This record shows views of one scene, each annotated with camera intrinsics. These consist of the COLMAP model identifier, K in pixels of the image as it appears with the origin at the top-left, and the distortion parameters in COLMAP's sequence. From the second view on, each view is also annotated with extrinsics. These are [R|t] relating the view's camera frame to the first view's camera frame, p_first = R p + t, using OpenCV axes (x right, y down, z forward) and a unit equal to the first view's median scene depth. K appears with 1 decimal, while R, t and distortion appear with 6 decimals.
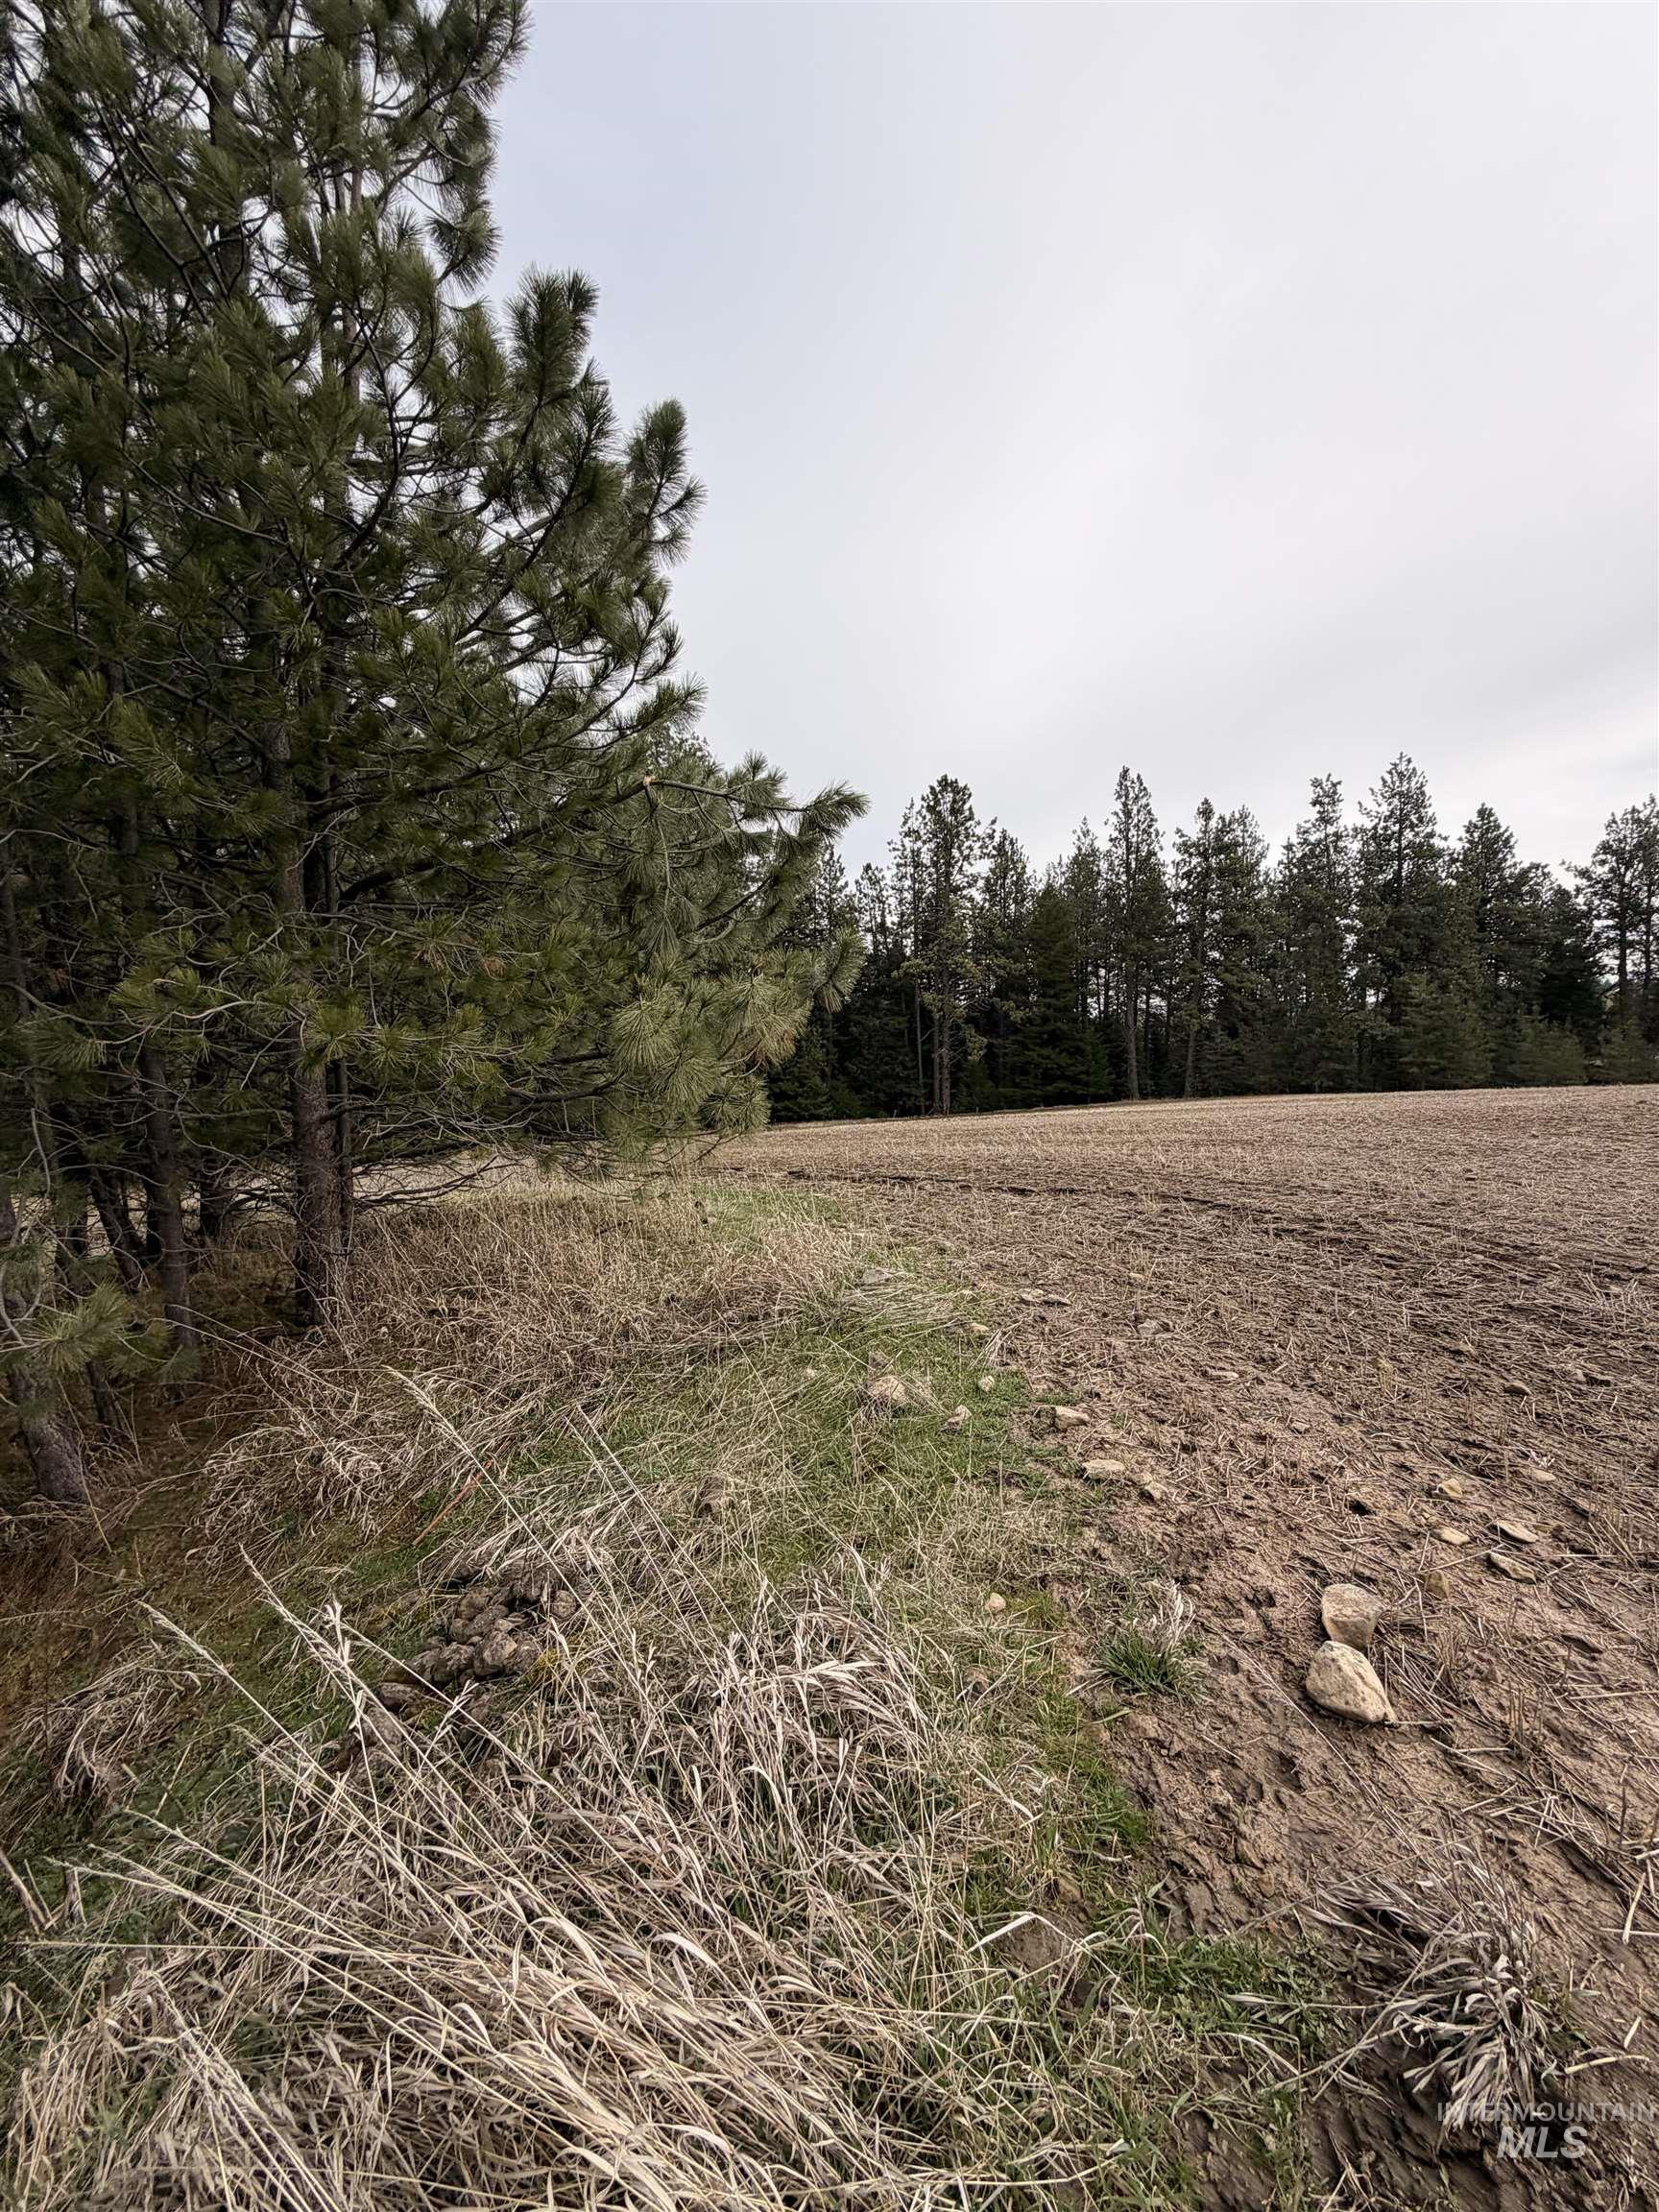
lens RADIAL K [[890.3, 0, 833.5], [0, 890.3, 1097.7], [0, 0, 1]] dist [-0.000726, 0.000527]
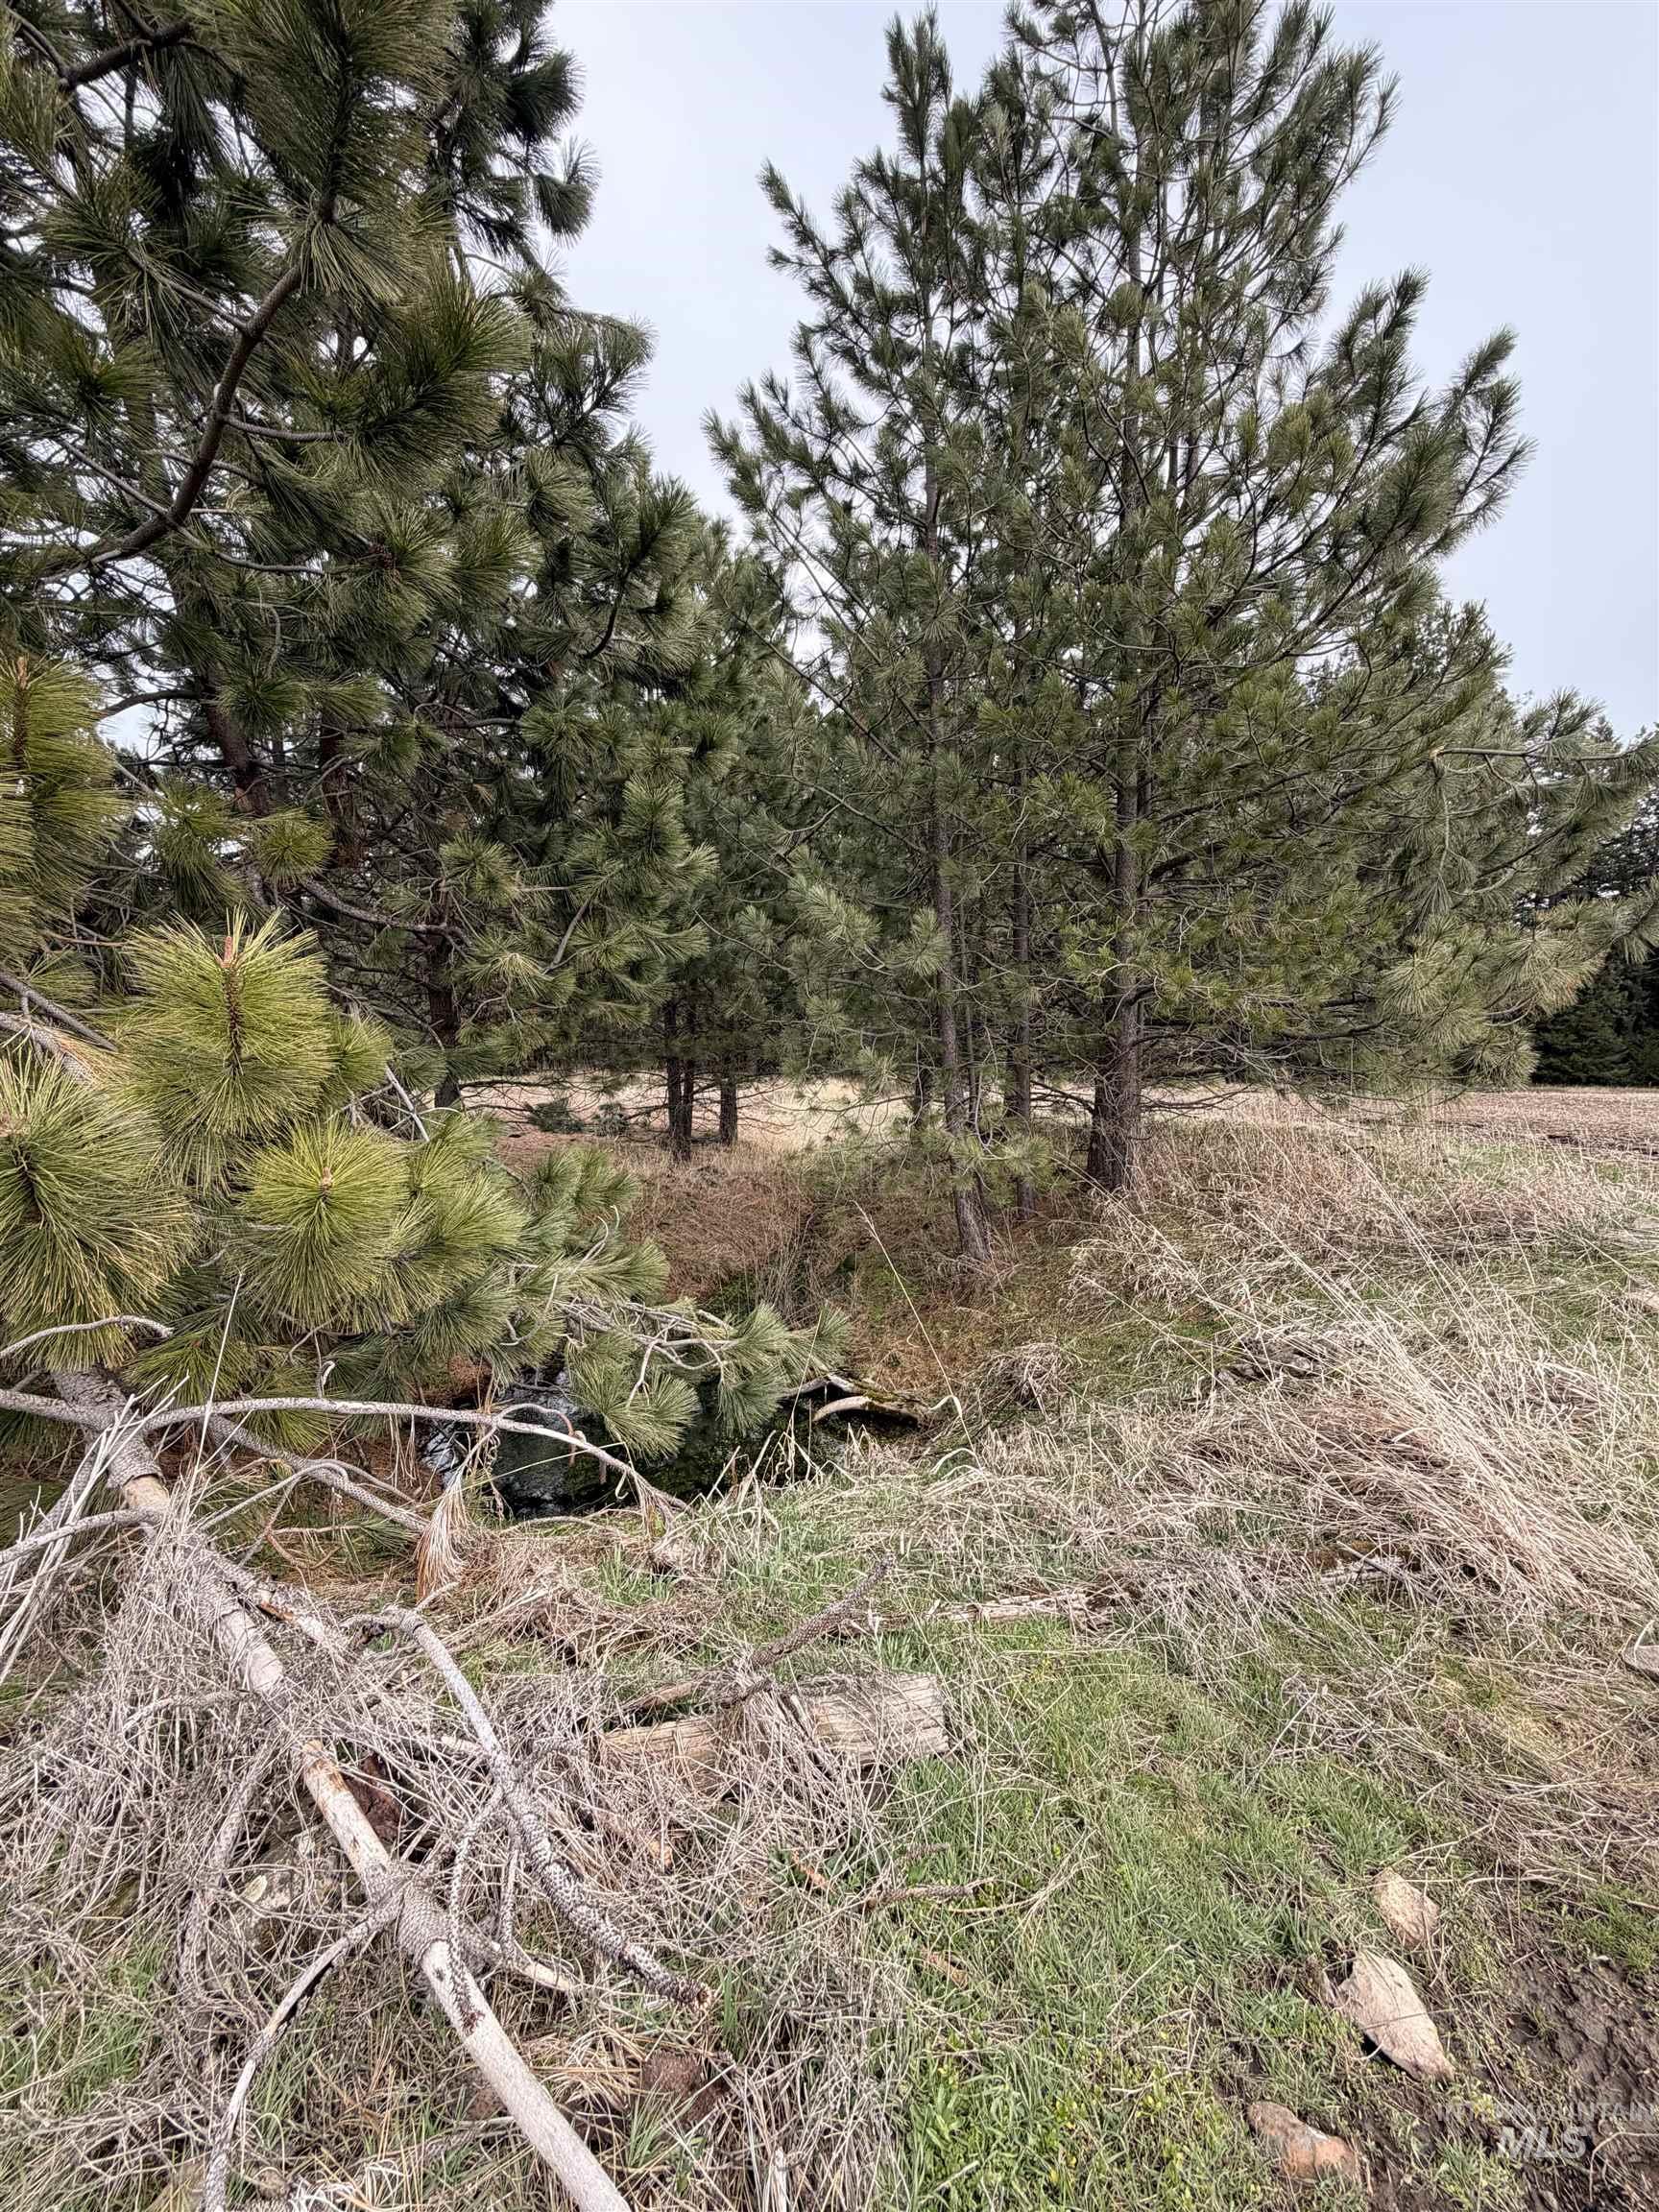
lens RADIAL K [[881.3, 0, 828.3], [0, 881.3, 1097.3], [0, 0, 1]] dist [0.001419, 0.000372]
pose [[0.736849, 0.101348, -0.668418, 0.011283], [-0.053694, 0.994349, 0.091575, 0.008264], [0.673922, -0.031587, 0.738127, -0.350744]]
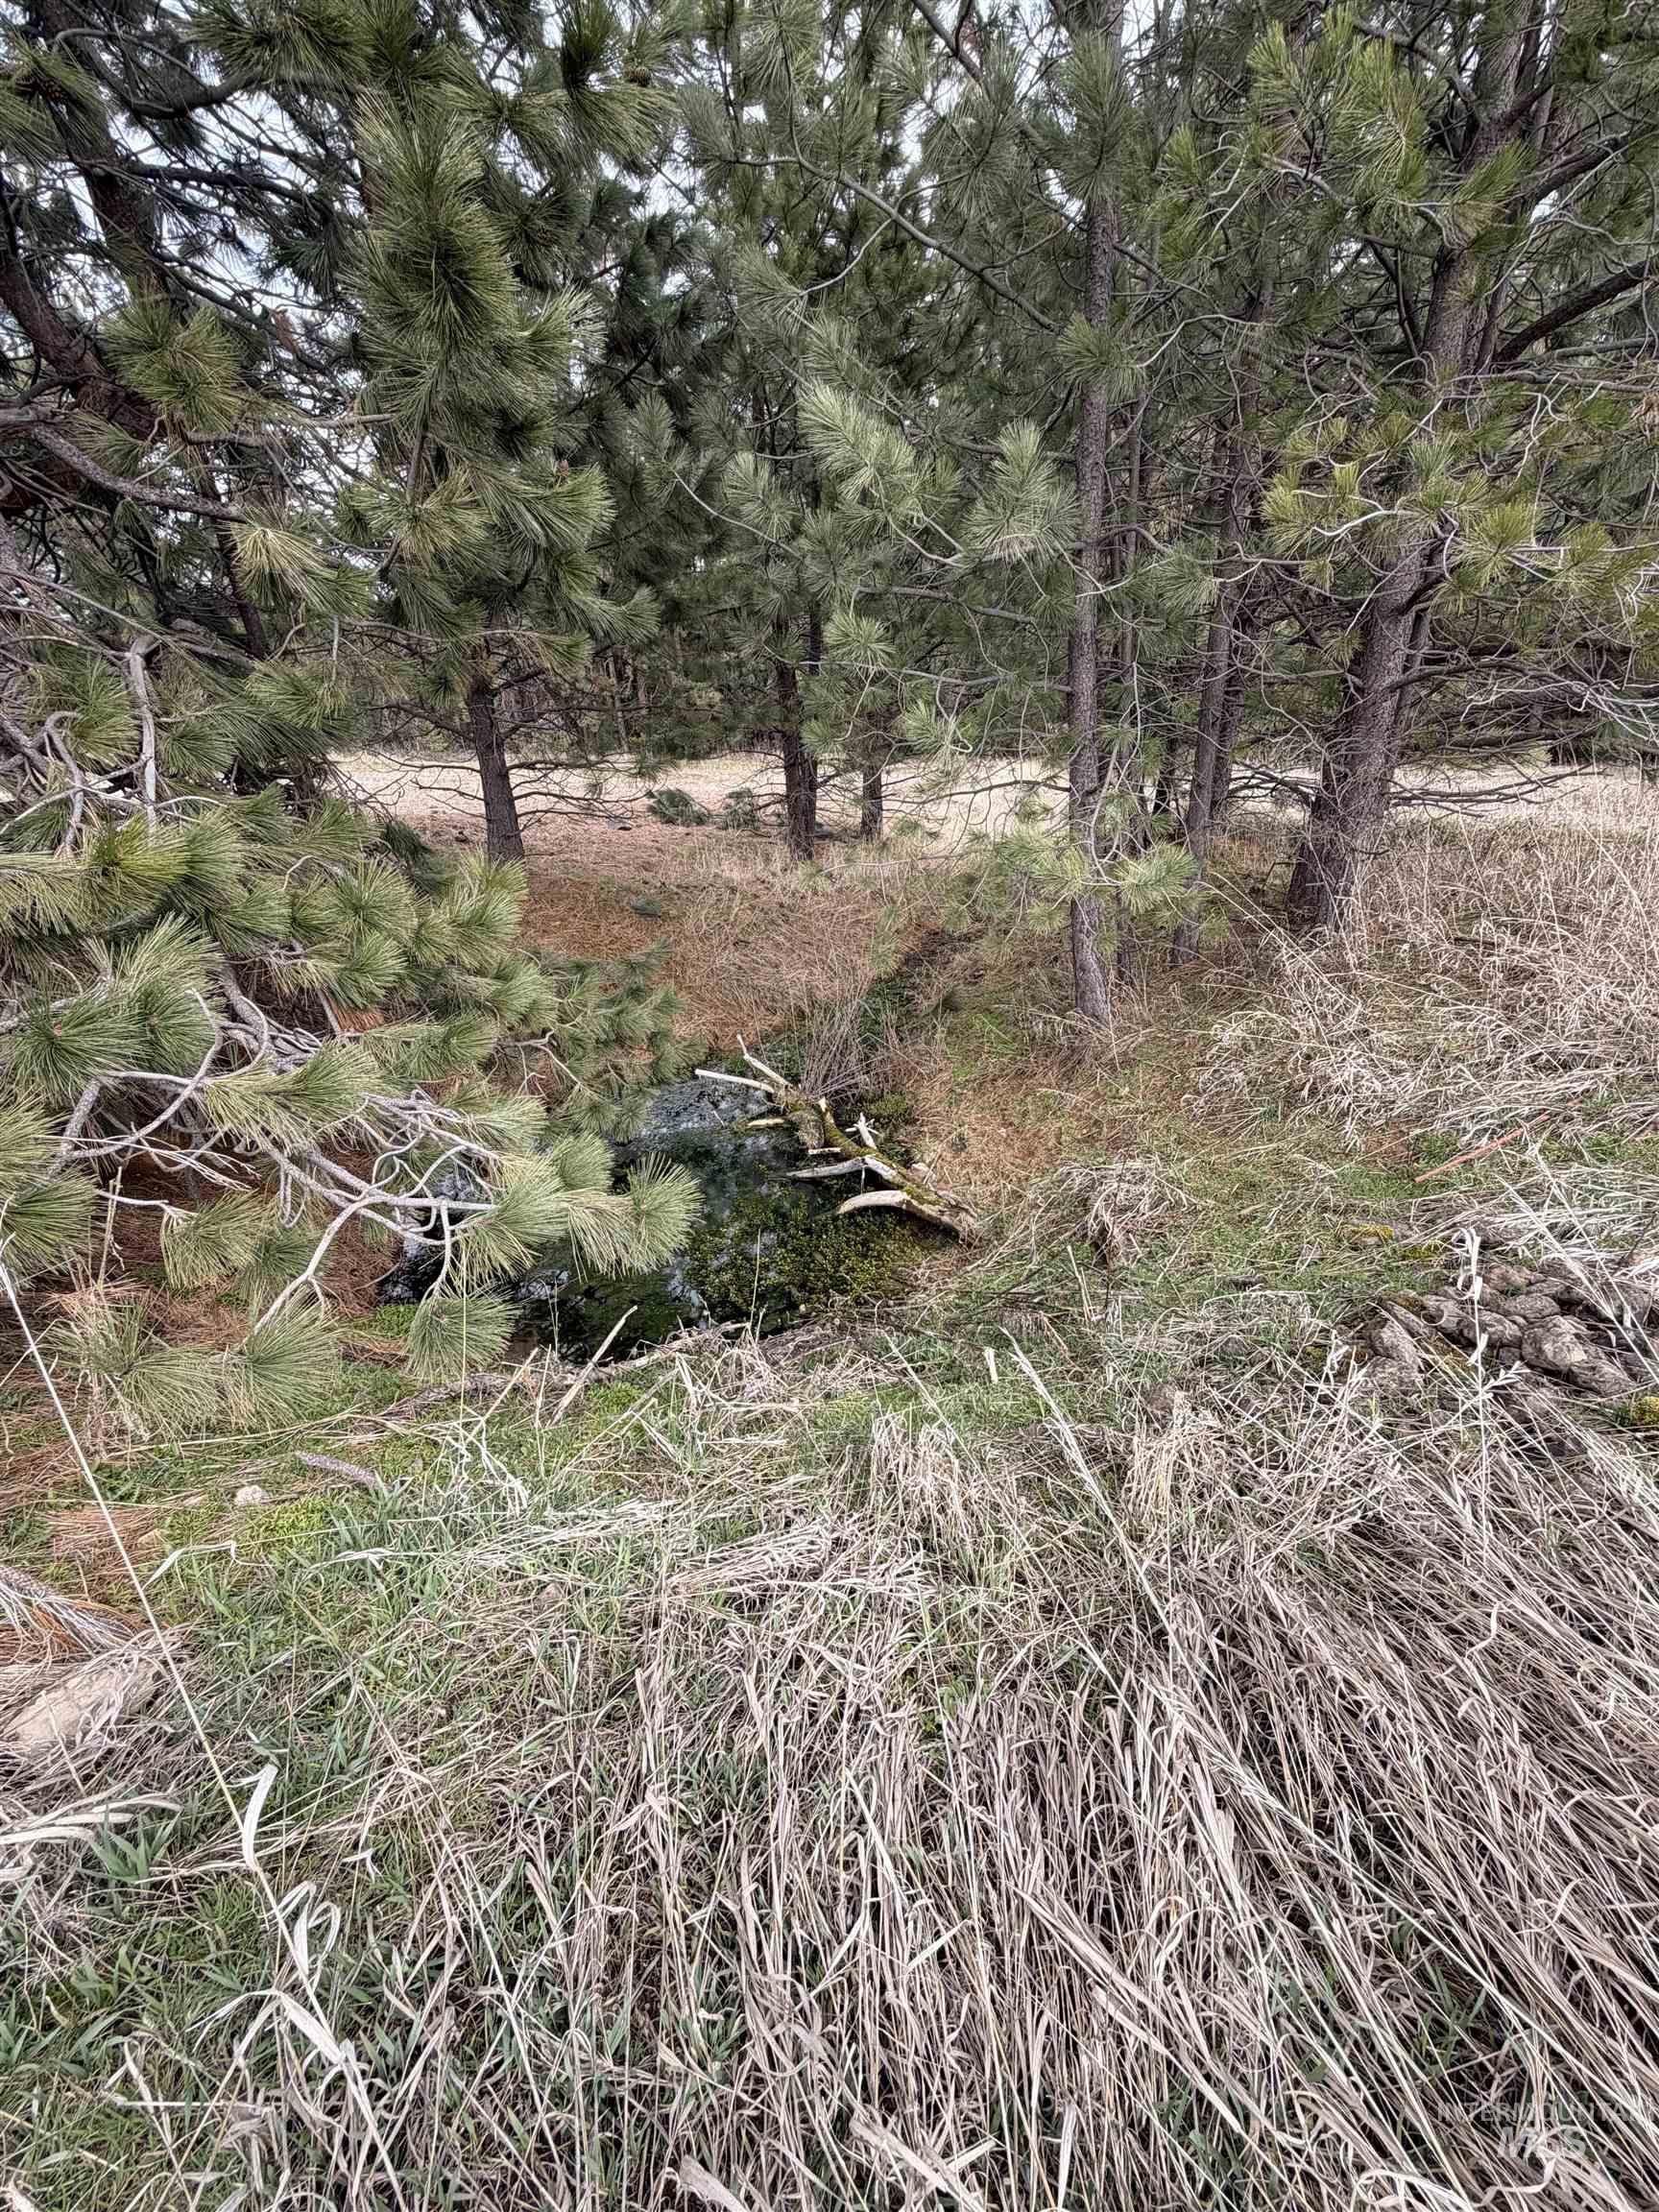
lens RADIAL K [[891.8, 0, 823.0], [0, 891.8, 1101.5], [0, 0, 1]] dist [0.001225, 0.000085]
pose [[0.565011, 0.370540, -0.737199, -0.103777], [-0.032664, 0.902829, 0.428757, 0.033296], [0.824437, -0.218172, 0.522212, 0.020613]]
